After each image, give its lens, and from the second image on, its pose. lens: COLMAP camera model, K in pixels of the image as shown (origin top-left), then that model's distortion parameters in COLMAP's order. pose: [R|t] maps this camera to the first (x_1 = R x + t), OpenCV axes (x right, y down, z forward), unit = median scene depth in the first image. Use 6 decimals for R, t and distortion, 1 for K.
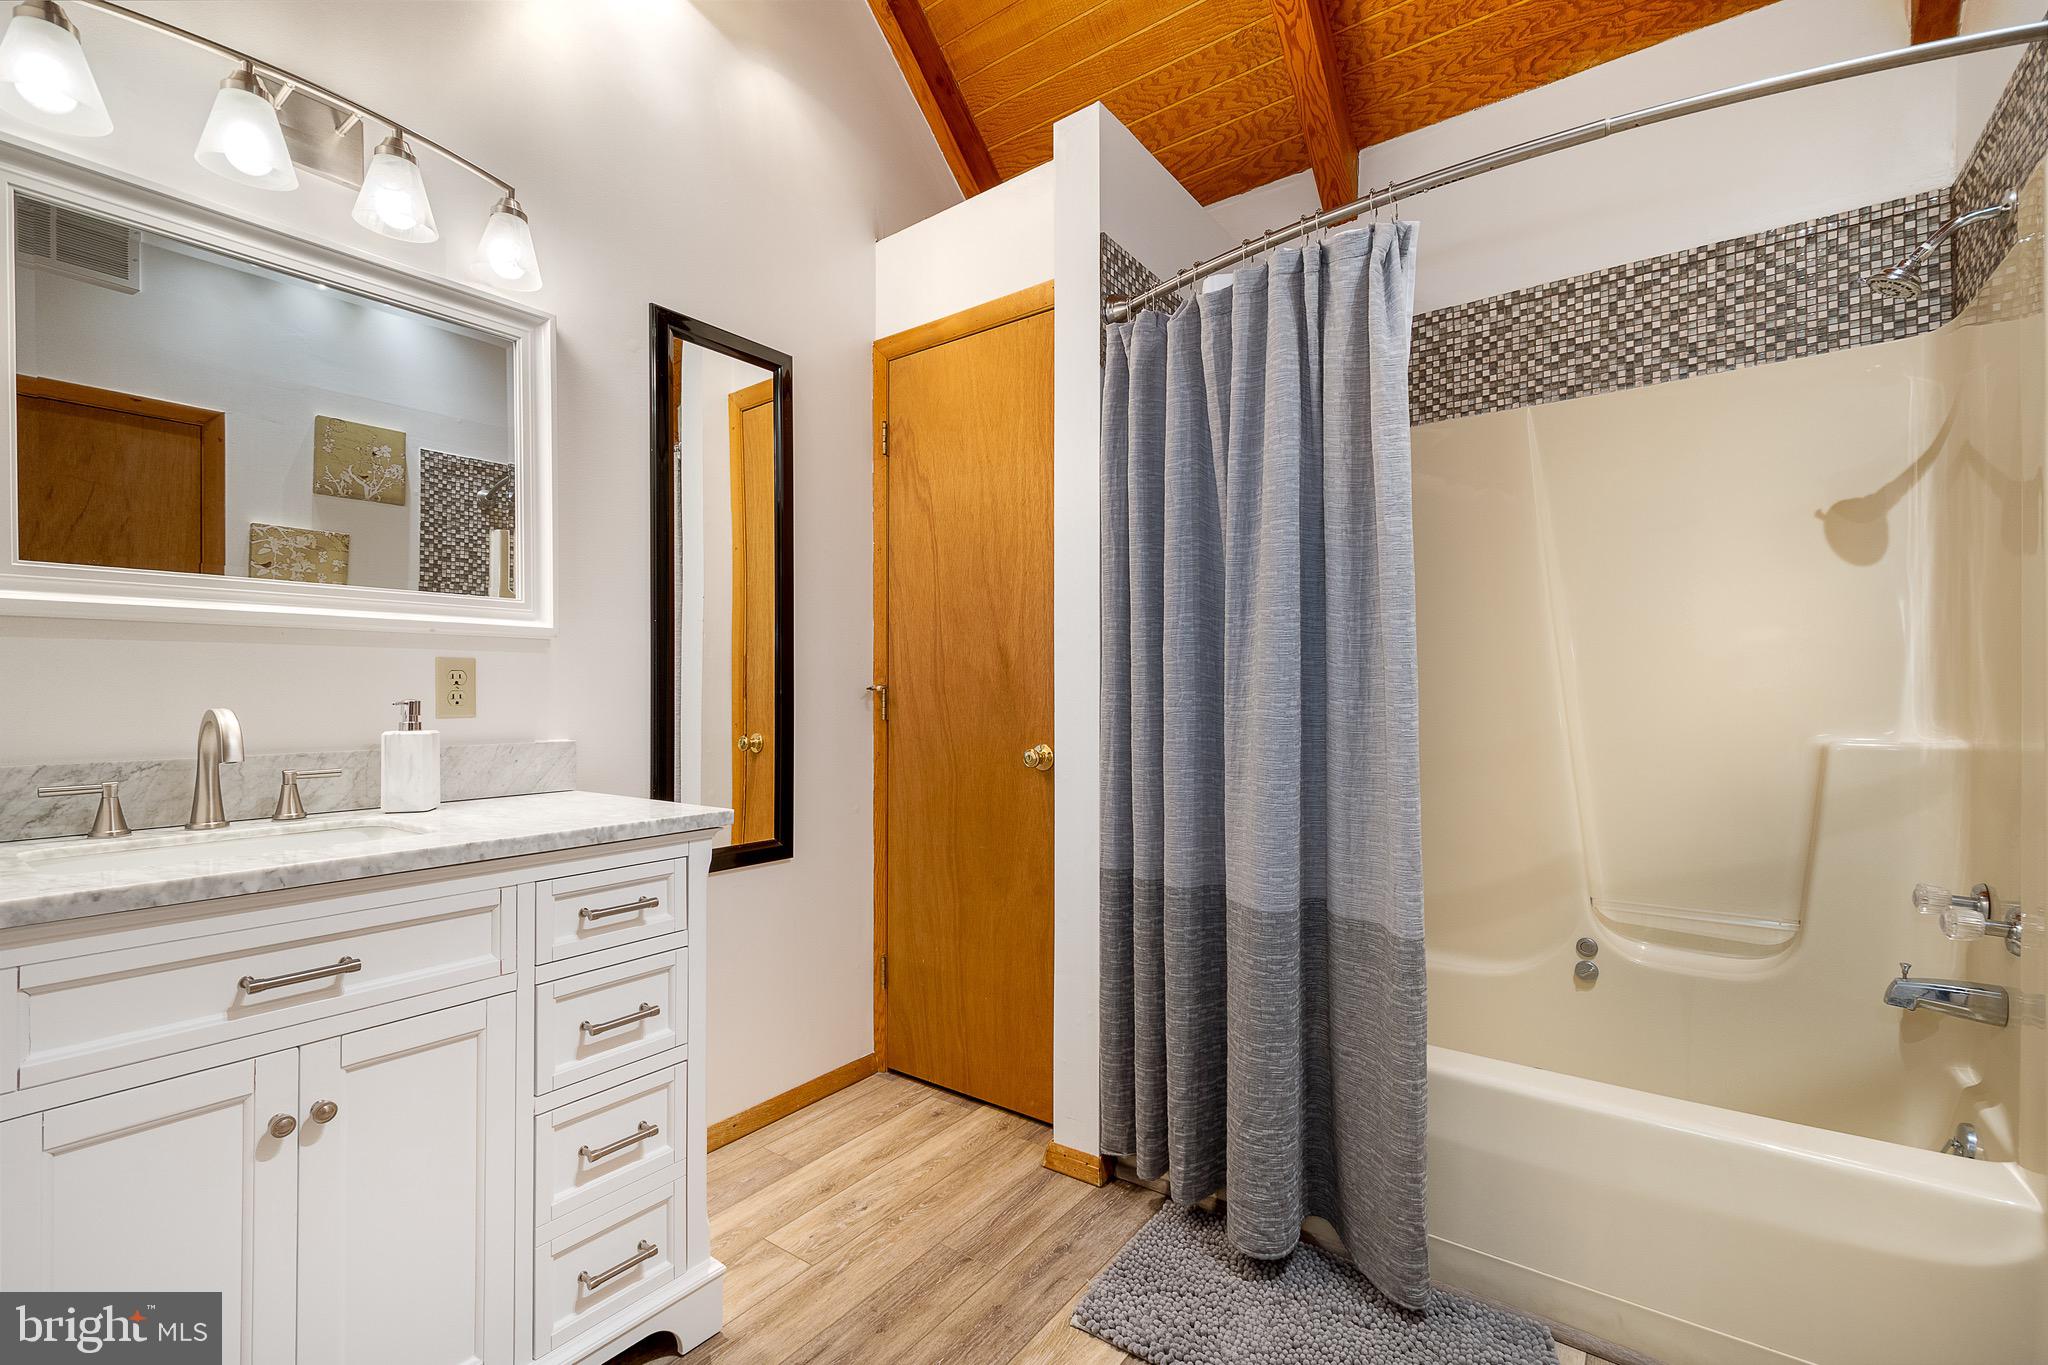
lens RADIAL K [[887.6, 0, 1009.4], [0, 887.6, 689.3], [0, 0, 1]] dist [-0.001446, -0.000599]
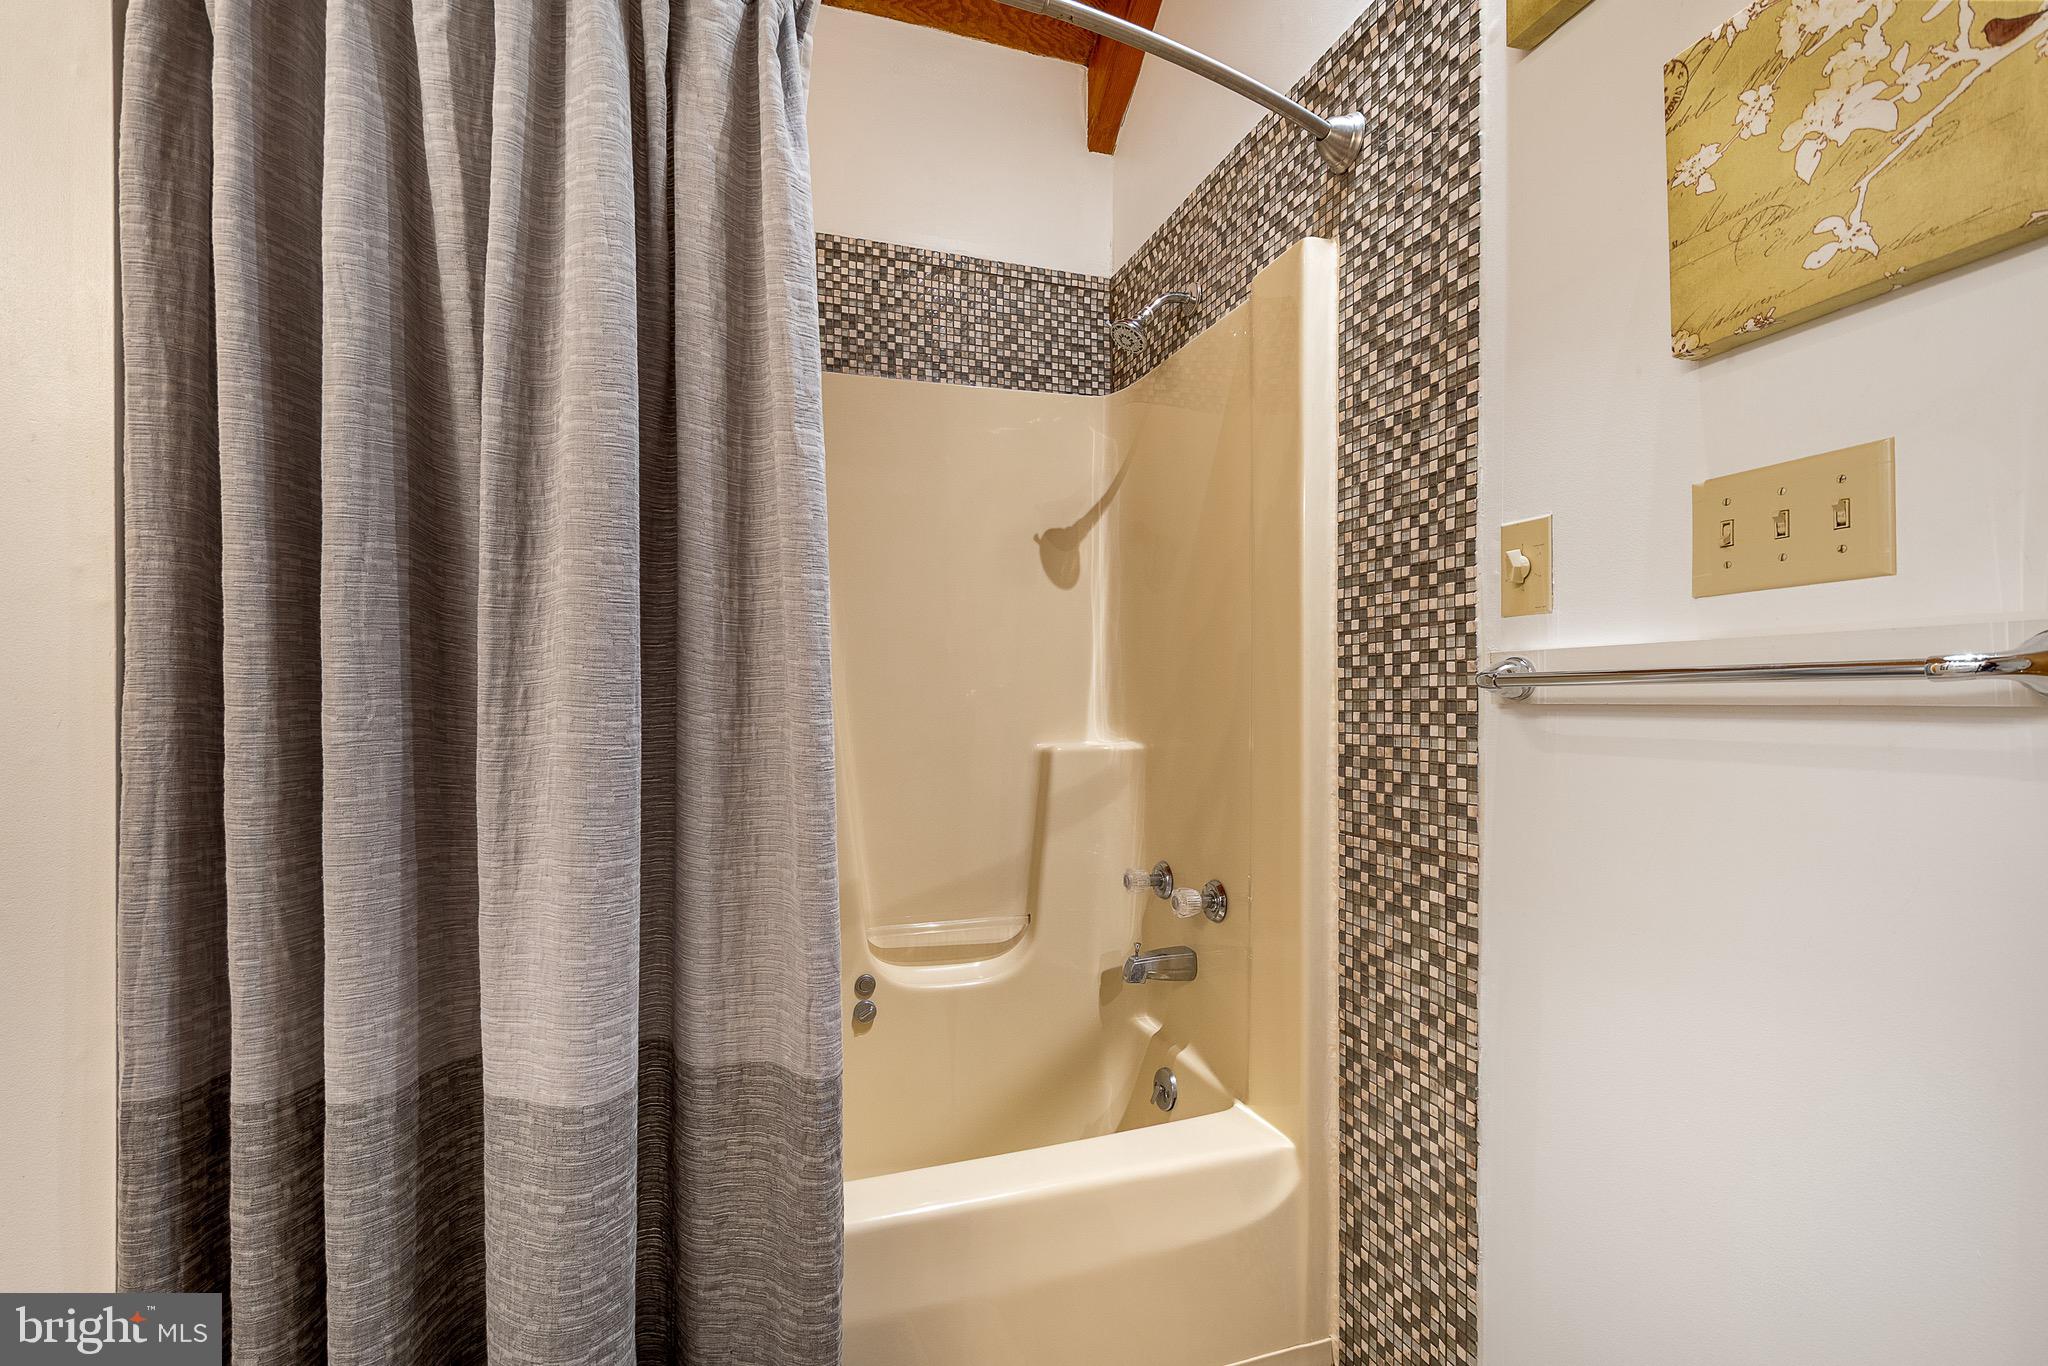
lens RADIAL K [[908.5, 0, 1024.1], [0, 908.5, 703.5], [0, 0, 1]] dist [0.017724, -0.006913]
pose [[0.571980, -0.001374, 0.820267, -0.014860], [-0.003737, 0.999984, 0.004281, 0.001154], [-0.820259, -0.005514, 0.571965, 0.393978]]
